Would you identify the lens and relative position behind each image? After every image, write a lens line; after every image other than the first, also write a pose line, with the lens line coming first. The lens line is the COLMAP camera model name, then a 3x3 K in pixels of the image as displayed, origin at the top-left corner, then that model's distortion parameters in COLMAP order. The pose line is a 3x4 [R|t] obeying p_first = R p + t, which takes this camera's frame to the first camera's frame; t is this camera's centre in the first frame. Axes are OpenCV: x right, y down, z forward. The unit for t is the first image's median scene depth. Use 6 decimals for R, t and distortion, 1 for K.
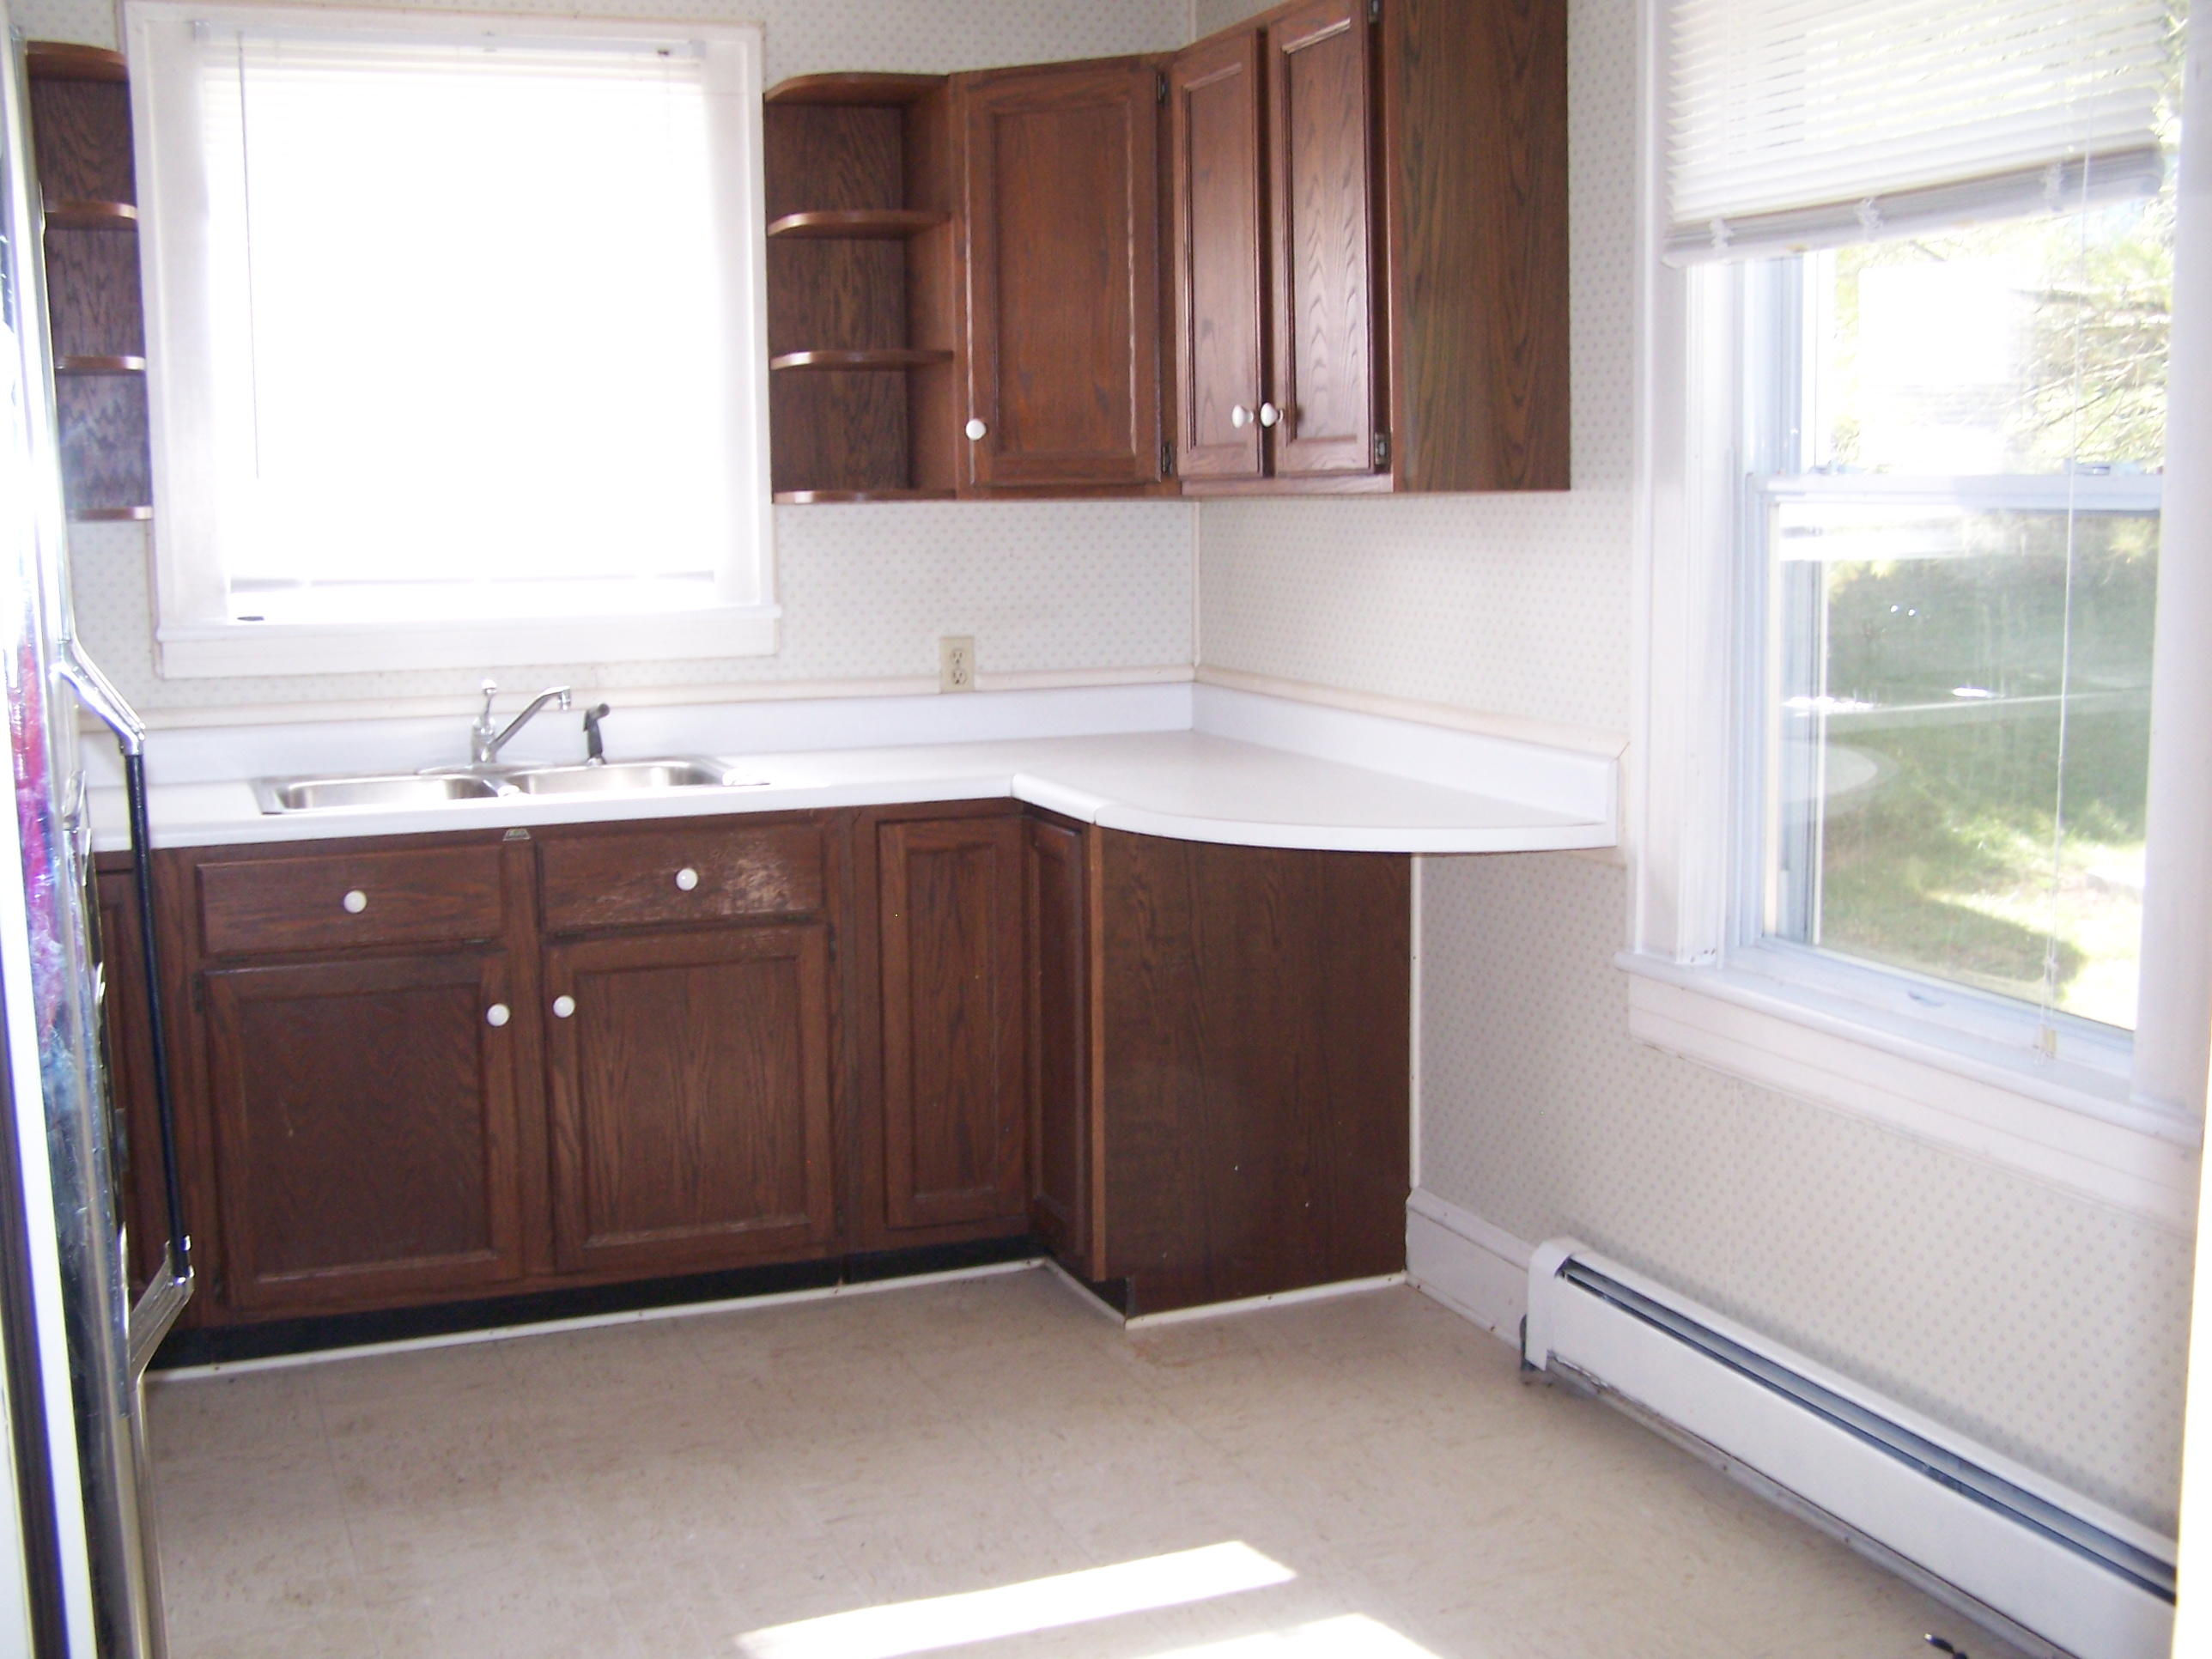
lens RADIAL K [[2492.2, 0, 1049.3], [0, 2492.2, 840.6], [0, 0, 1]] dist [-0.206803, 0.373035]
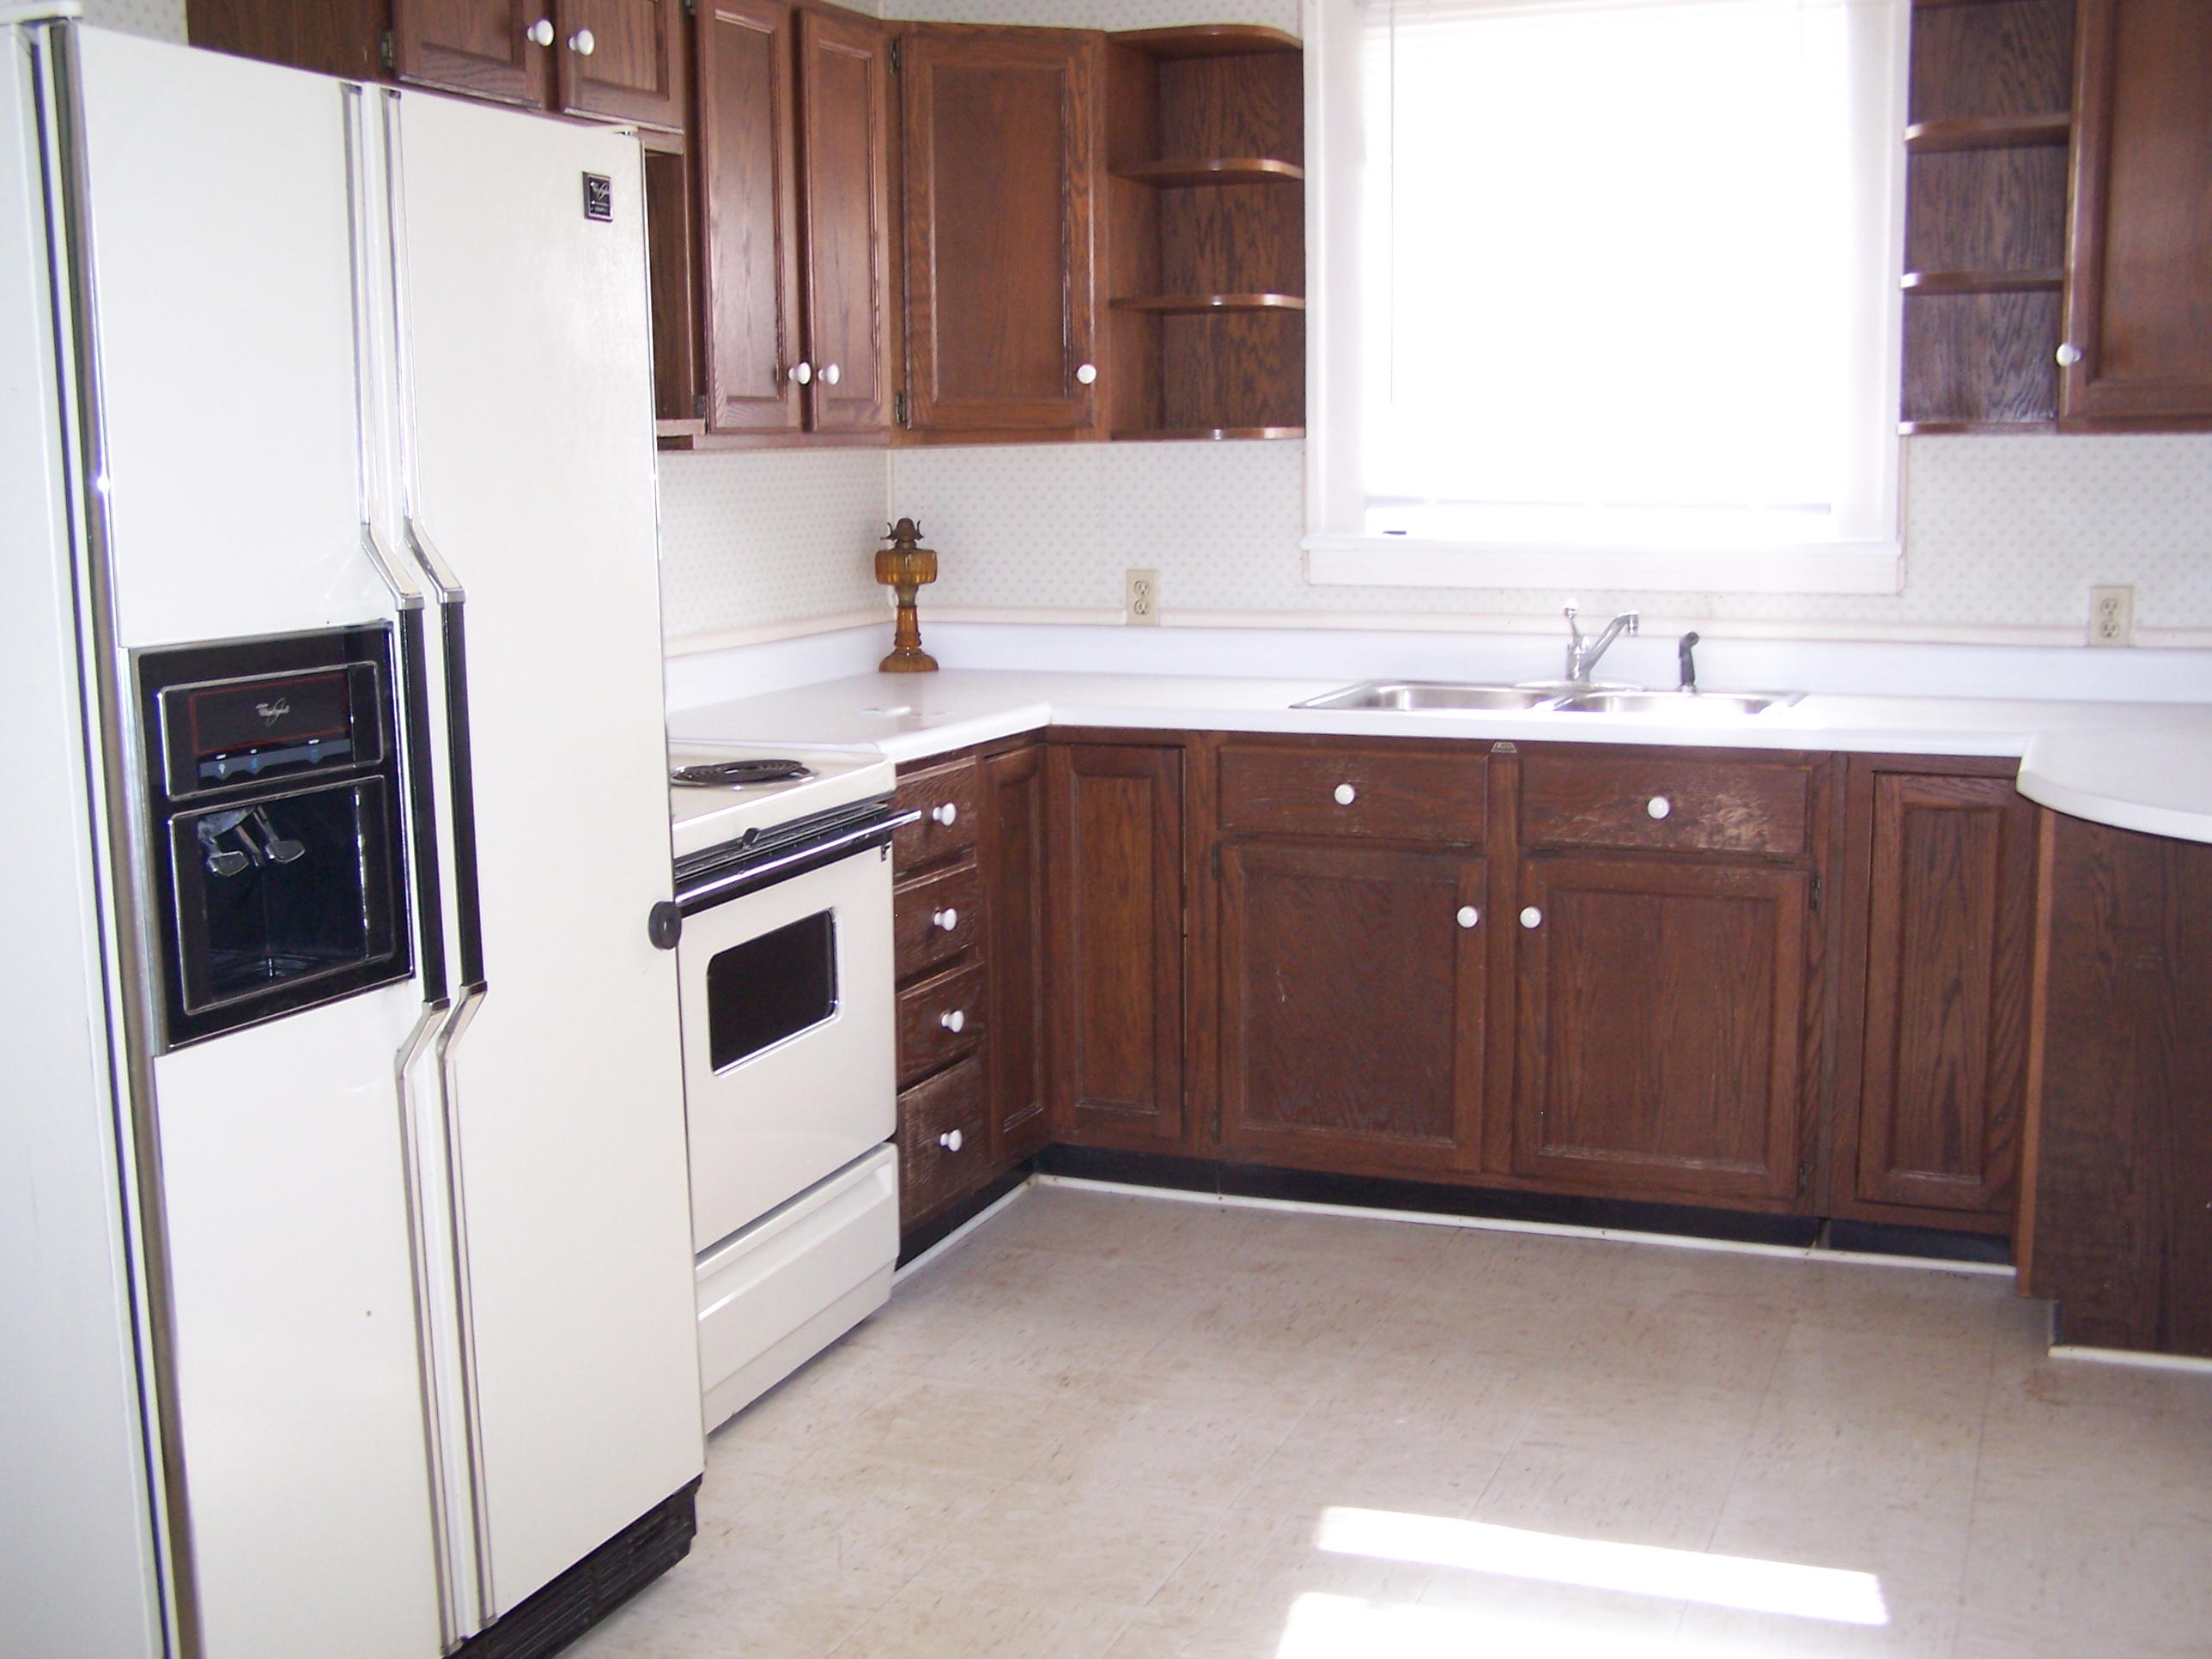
lens RADIAL K [[2492.2, 0, 1049.3], [0, 2492.2, 840.6], [0, 0, 1]] dist [-0.206803, 0.373035]
pose [[0.728369, 0.109613, -0.676360, 0.337915], [-0.091408, 0.993842, 0.062629, -0.010683], [0.679060, 0.016208, 0.733904, 0.100385]]
